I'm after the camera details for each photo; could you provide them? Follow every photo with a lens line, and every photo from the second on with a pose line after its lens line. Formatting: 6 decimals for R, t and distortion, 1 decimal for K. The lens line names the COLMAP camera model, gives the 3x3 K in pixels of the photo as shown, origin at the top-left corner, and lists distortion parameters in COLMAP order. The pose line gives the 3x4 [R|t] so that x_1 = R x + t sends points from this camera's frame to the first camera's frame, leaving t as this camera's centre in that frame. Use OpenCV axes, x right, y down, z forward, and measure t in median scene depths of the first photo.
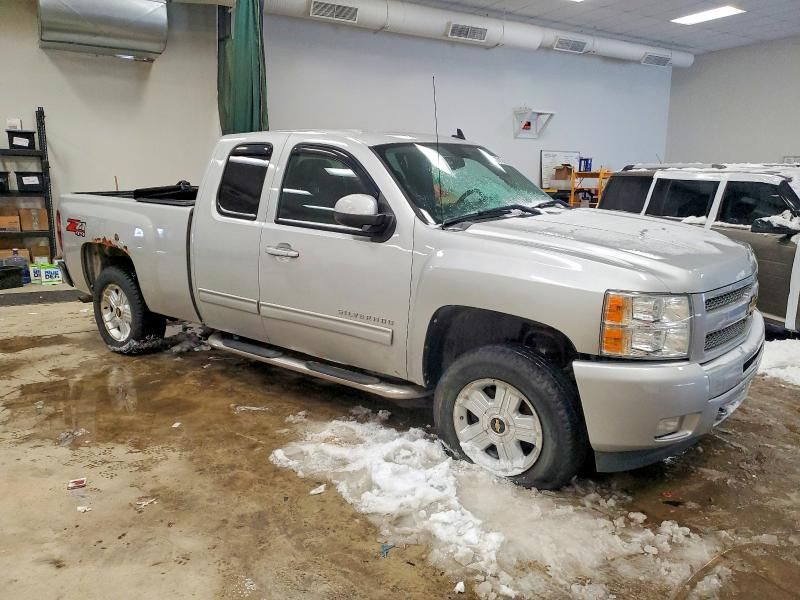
lens RADIAL K [[630.3, 0, 400.0], [0, 630.3, 300.0], [0, 0, 1]] dist [0.006721, 0.003474]
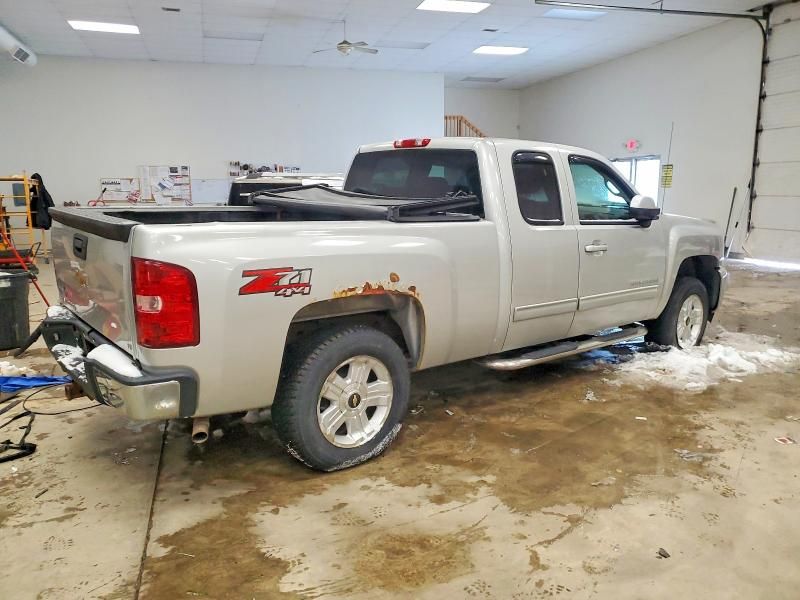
lens RADIAL K [[630.3, 0, 400.0], [0, 630.3, 300.0], [0, 0, 1]] dist [0.006721, 0.003474]
pose [[0.221221, -0.180578, 0.958359, -1.316164], [0.194202, 0.971183, 0.138166, -0.202164], [-0.955692, 0.155550, 0.249914, 1.012368]]
